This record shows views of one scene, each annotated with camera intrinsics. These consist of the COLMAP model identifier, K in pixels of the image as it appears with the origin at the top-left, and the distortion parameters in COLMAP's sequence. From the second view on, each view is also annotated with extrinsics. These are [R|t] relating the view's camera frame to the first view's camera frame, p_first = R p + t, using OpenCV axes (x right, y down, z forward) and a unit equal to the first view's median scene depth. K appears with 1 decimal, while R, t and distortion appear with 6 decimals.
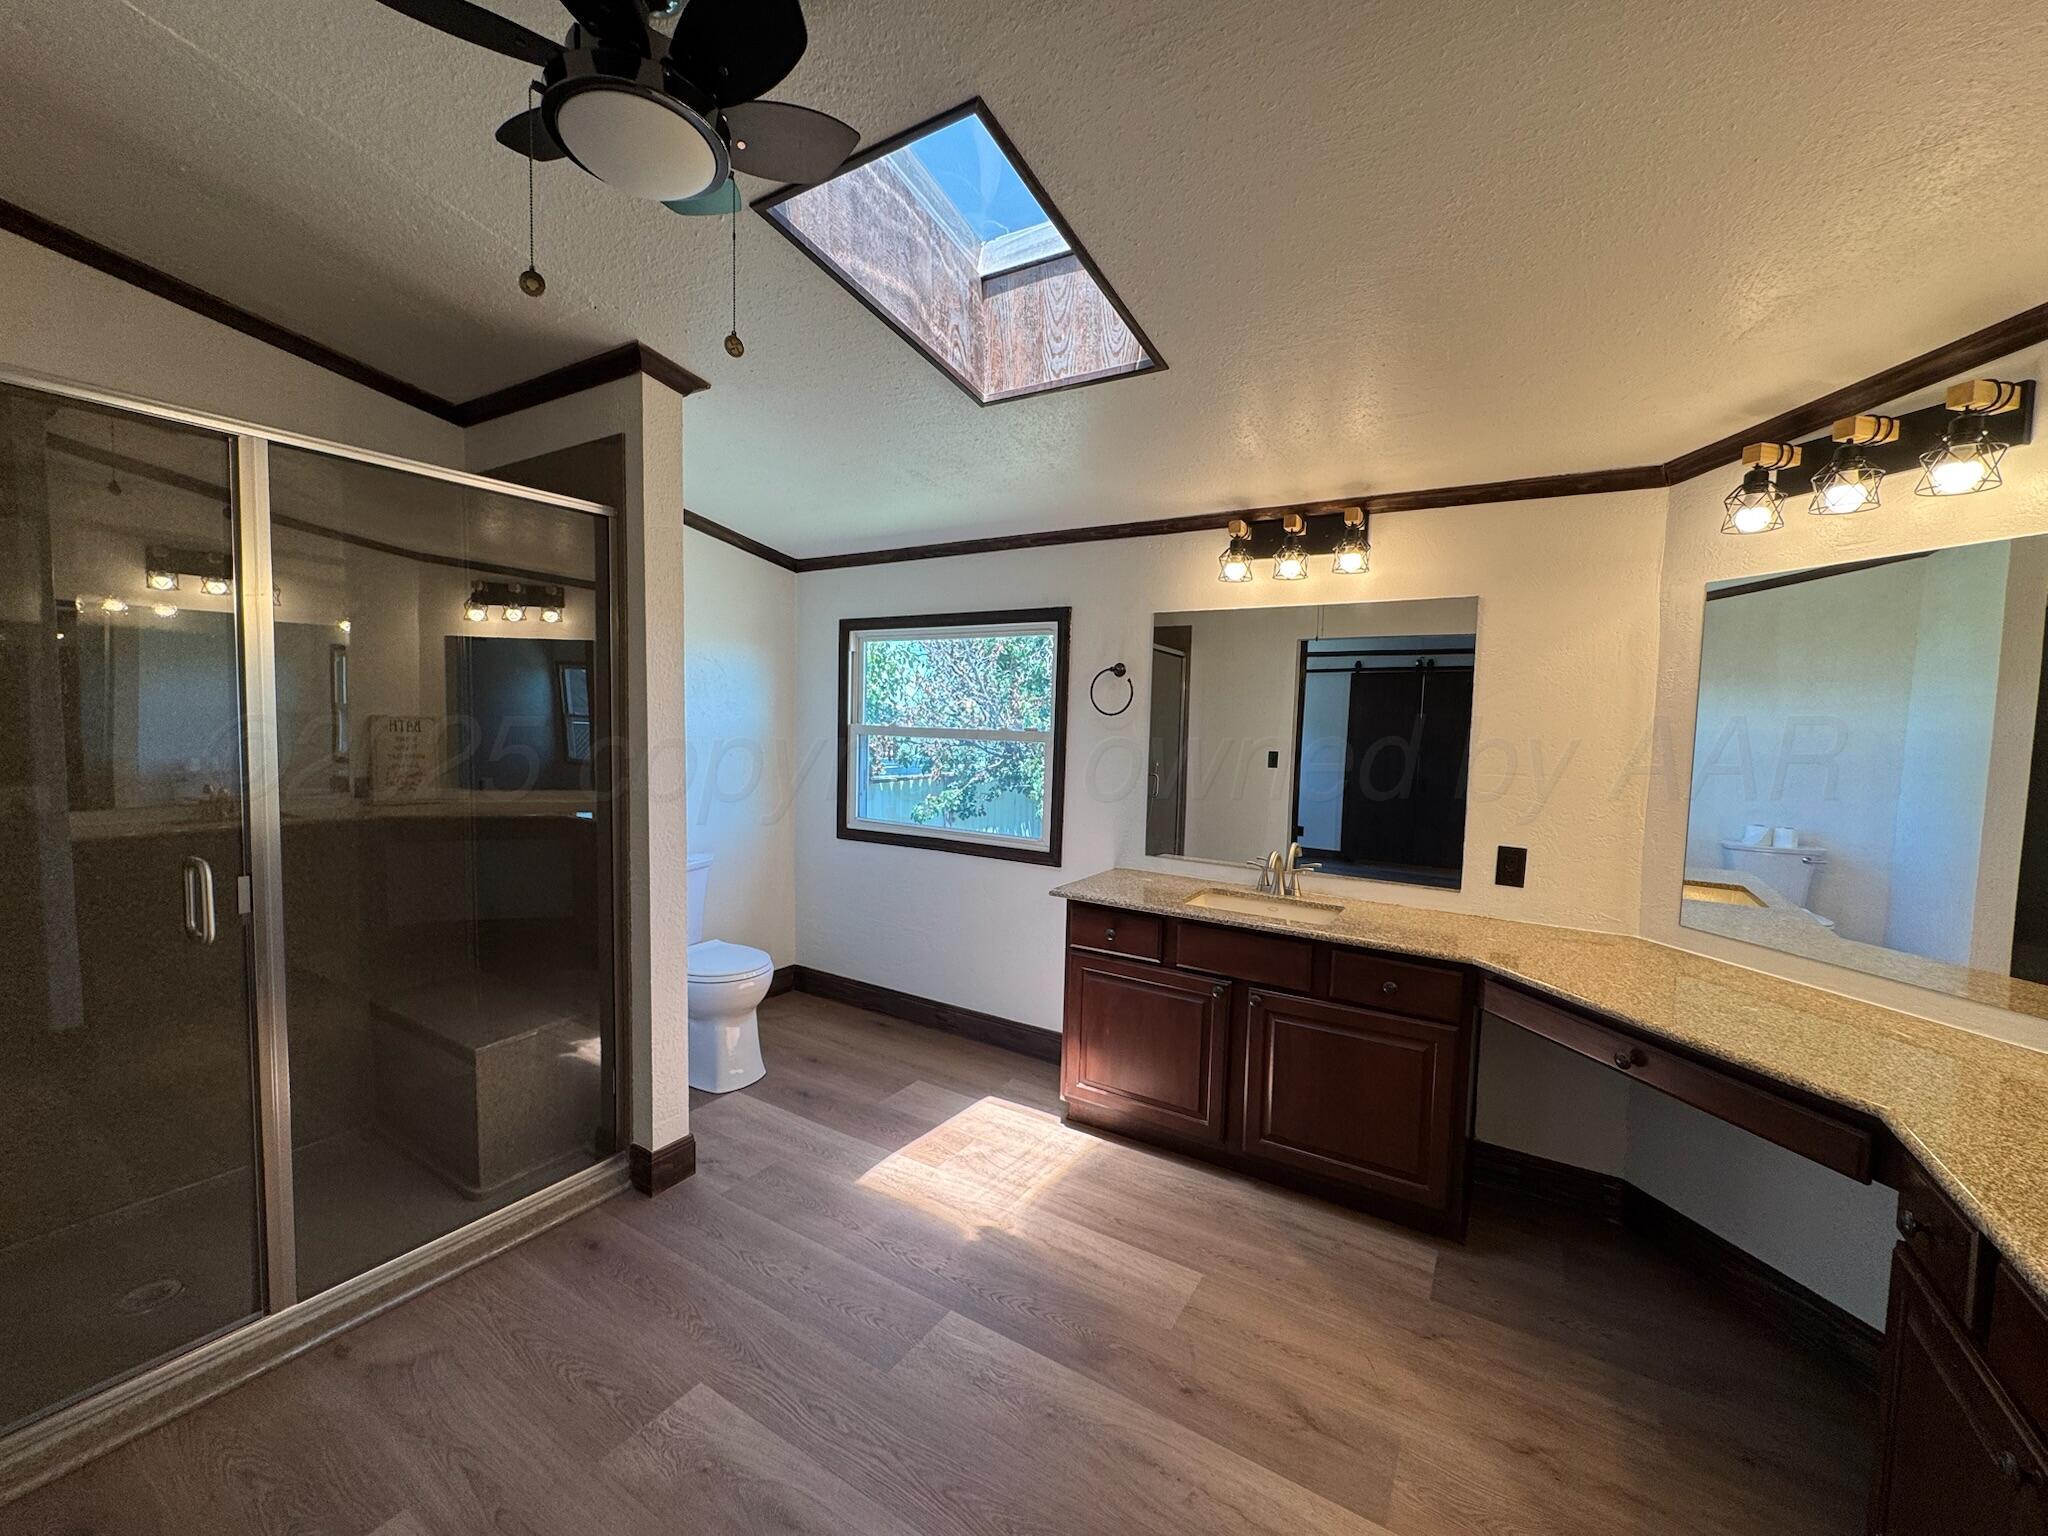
lens RADIAL K [[819.9, 0, 1024.0], [0, 819.9, 768.0], [0, 0, 1]] dist [-0.001191, -0.000319]
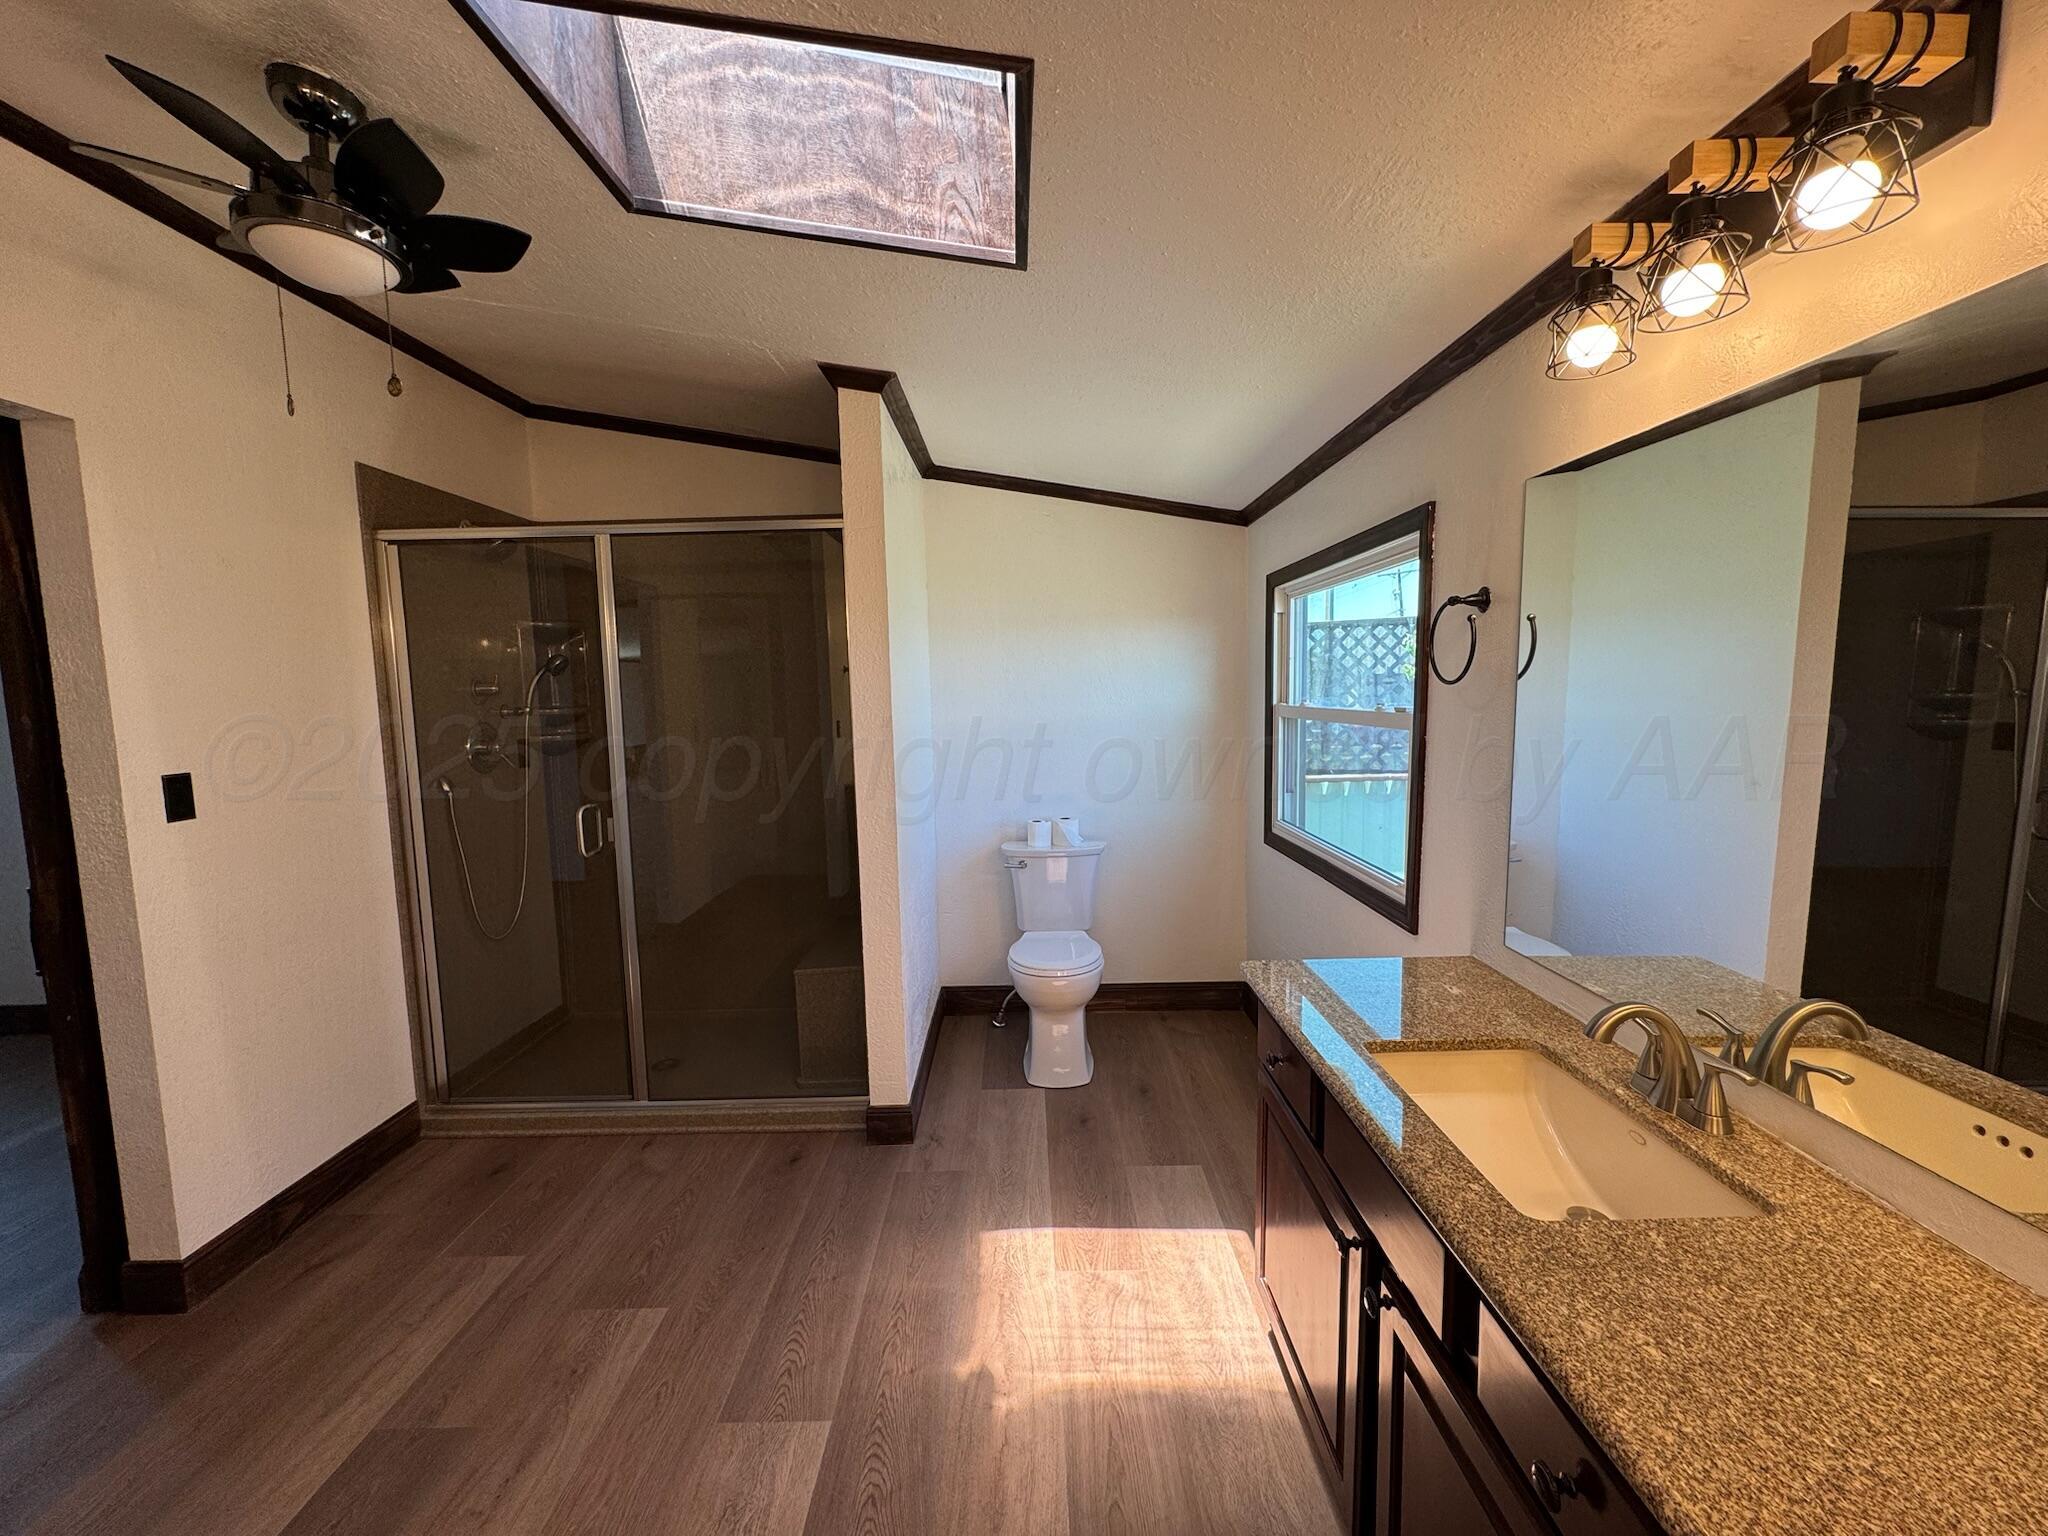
lens RADIAL K [[814.9, 0, 1027.2], [0, 814.9, 771.9], [0, 0, 1]] dist [-0.002496, -0.000542]
pose [[0.524353, 0.049832, -0.850042, 0.598434], [-0.015232, 0.998675, 0.049150, -0.039357], [0.851365, -0.012824, 0.524418, 0.646499]]
